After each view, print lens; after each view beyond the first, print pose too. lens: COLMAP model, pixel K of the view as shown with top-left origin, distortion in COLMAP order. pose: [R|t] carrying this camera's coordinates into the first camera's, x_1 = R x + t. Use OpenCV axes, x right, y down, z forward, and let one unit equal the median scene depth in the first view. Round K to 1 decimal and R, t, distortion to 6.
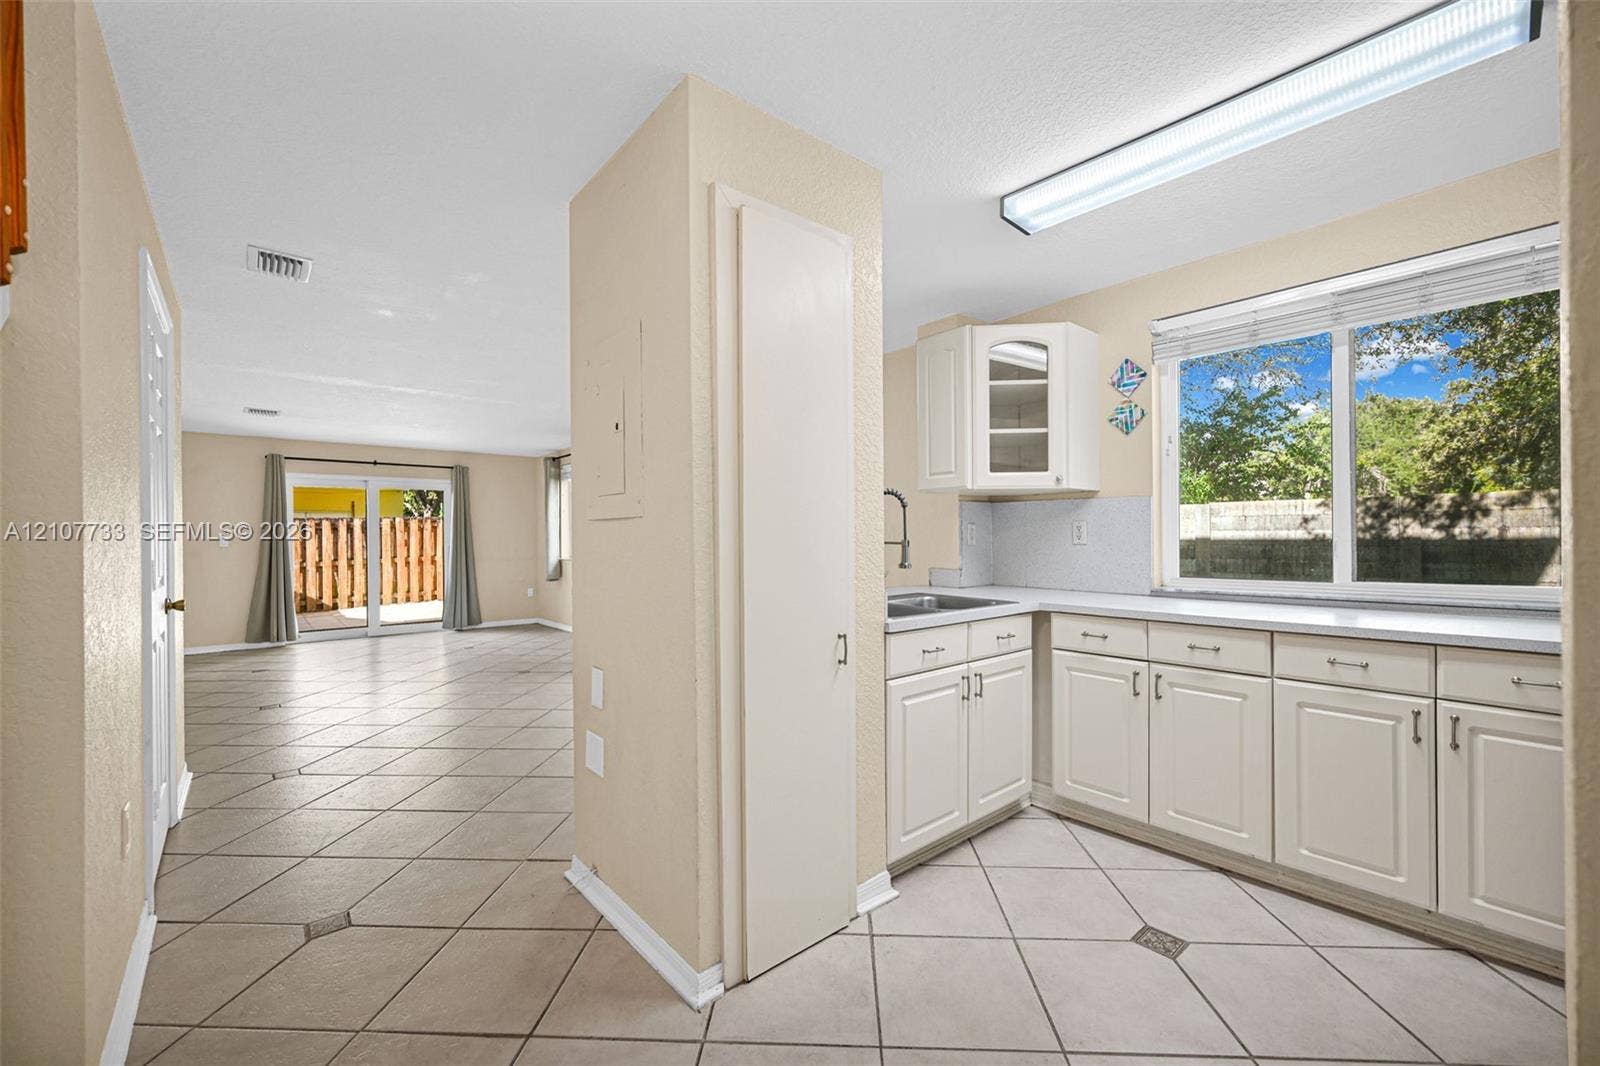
lens RADIAL K [[638.0, 0, 800.3], [0, 638.0, 538.5], [0, 0, 1]] dist [-0.002405, -0.000471]
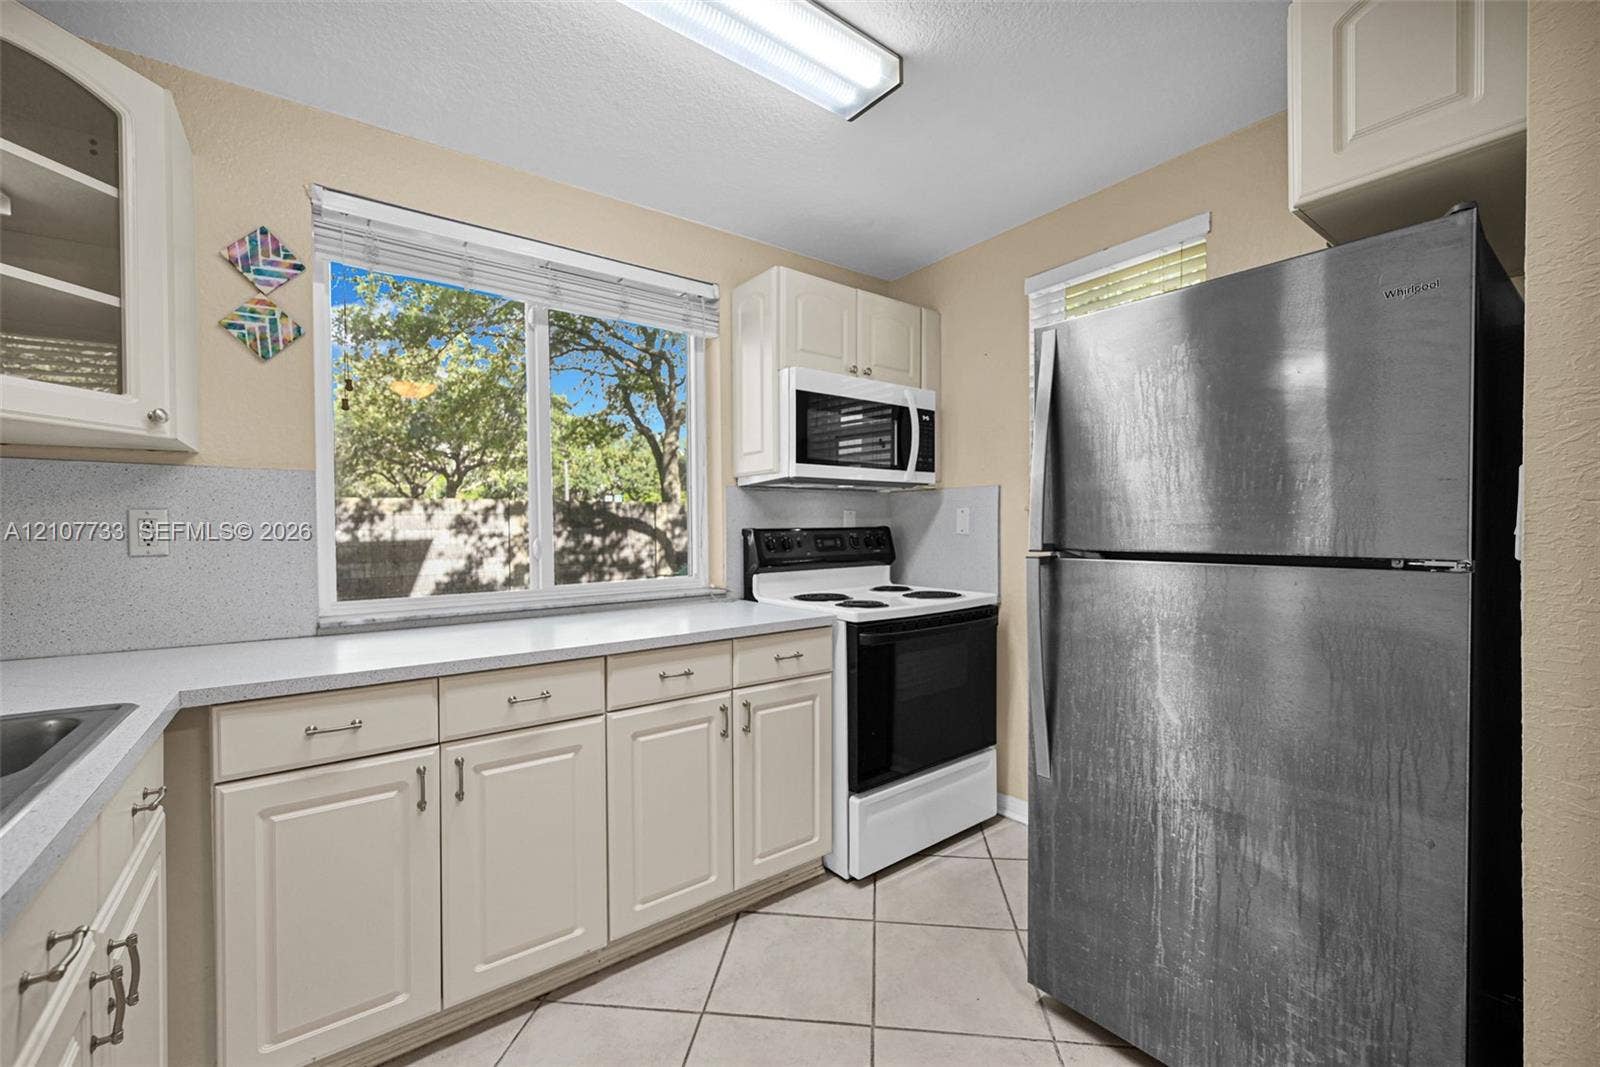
lens RADIAL K [[648.2, 0, 798.1], [0, 648.2, 537.9], [0, 0, 1]] dist [-0.003200, -0.000244]
pose [[0.058028, -0.005564, 0.998299, -0.036621], [0.012421, 0.999911, 0.004851, -0.001466], [-0.998238, 0.012118, 0.058092, 0.492227]]
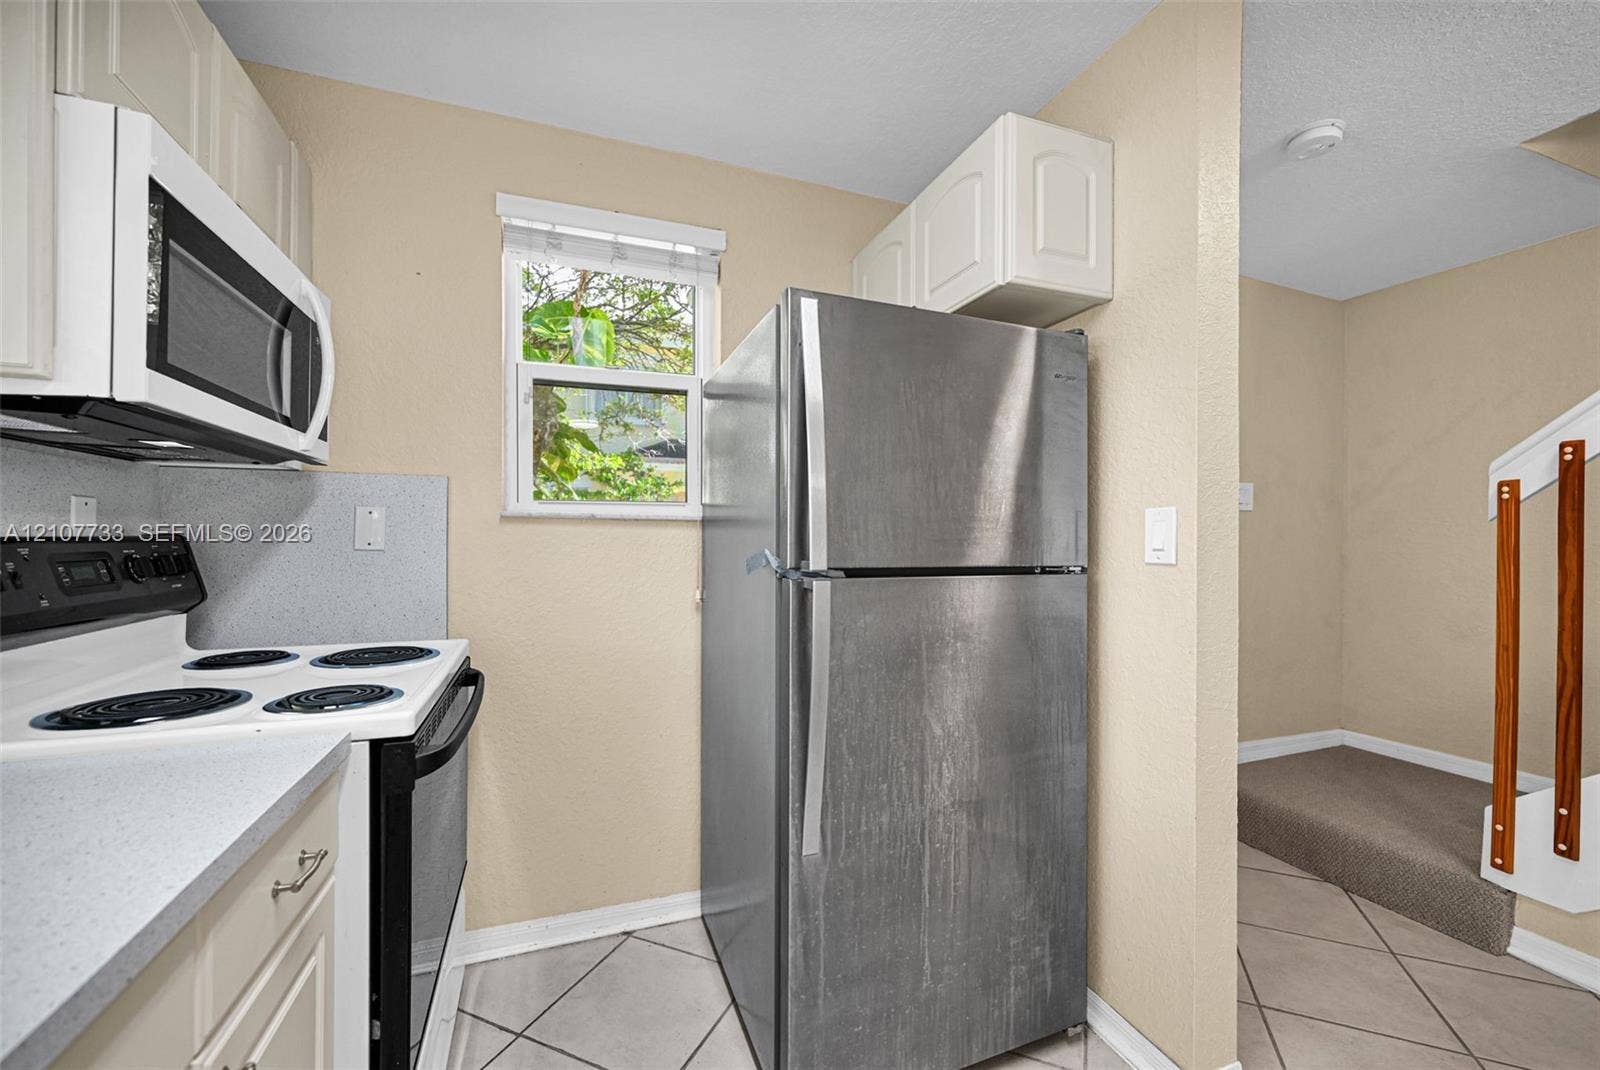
lens RADIAL K [[648.2, 0, 798.1], [0, 648.2, 539.4], [0, 0, 1]] dist [-0.003200, -0.000244]
pose [[-0.942852, 0.005224, 0.333170, 0.366766], [0.006803, 0.999970, 0.003575, -0.007798], [-0.333141, 0.005638, -0.942860, 0.723223]]
